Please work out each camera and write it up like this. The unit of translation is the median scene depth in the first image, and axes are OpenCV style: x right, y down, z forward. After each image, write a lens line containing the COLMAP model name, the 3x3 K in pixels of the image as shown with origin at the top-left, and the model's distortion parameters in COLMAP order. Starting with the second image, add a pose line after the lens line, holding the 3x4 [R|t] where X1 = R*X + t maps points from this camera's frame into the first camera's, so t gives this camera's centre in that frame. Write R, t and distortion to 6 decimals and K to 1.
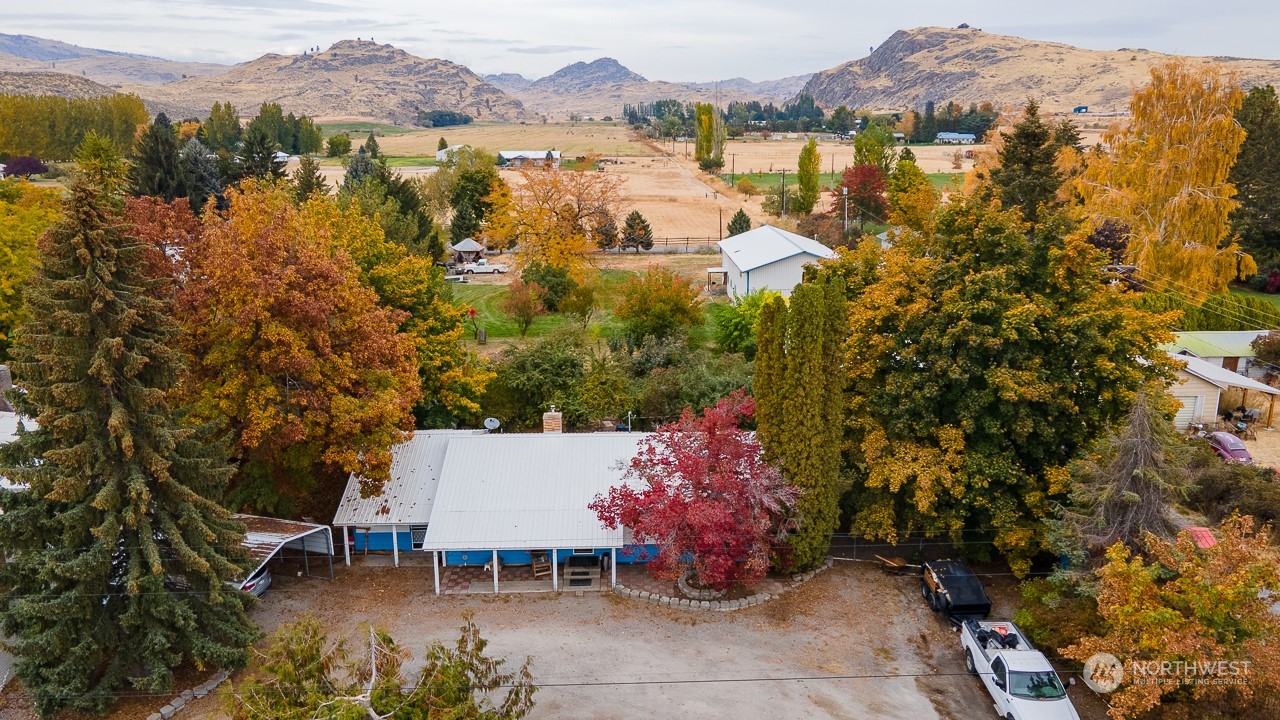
lens RADIAL K [[923.4, 0, 639.6], [0, 923.4, 354.0], [0, 0, 1]] dist [0.049981, 0.004292]
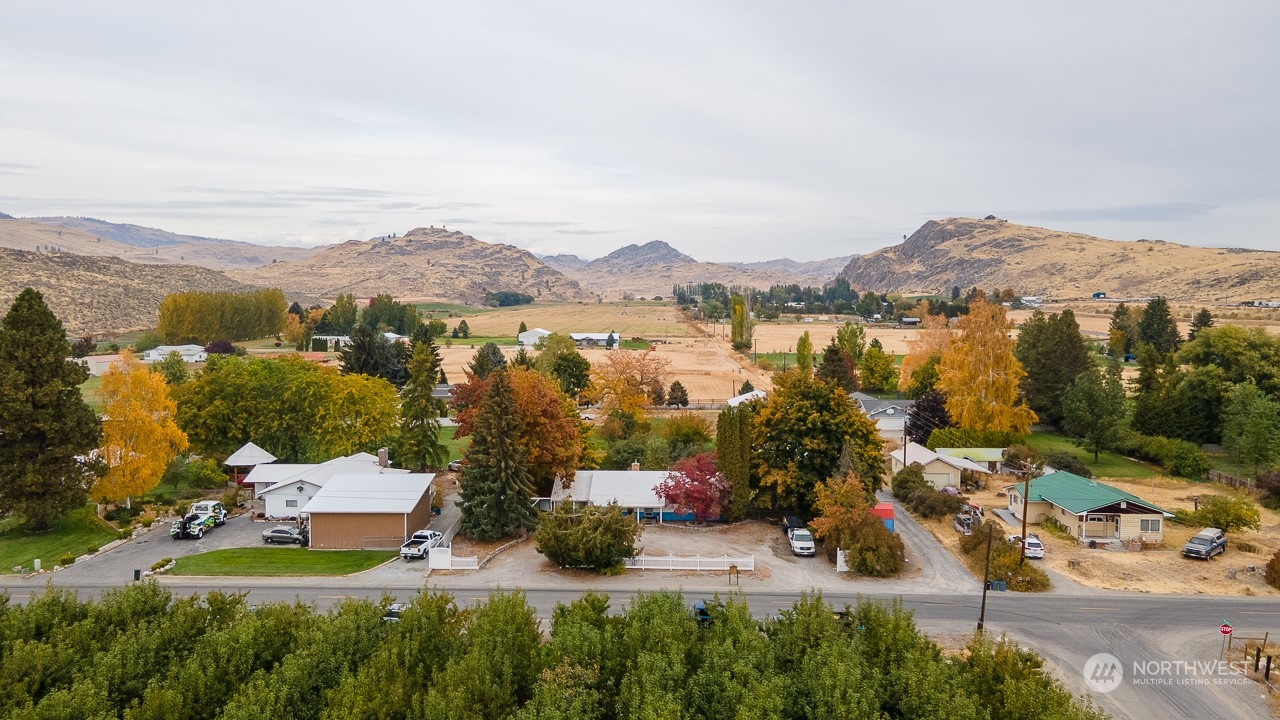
lens RADIAL K [[923.4, 0, 648.3], [0, 923.4, 355.7], [0, 0, 1]] dist [0.049981, 0.004292]
pose [[0.999026, 0.007276, -0.043522, 0.005163], [-0.015091, 0.983174, -0.182047, 0.029463], [0.041465, 0.182526, 0.982326, -0.180298]]
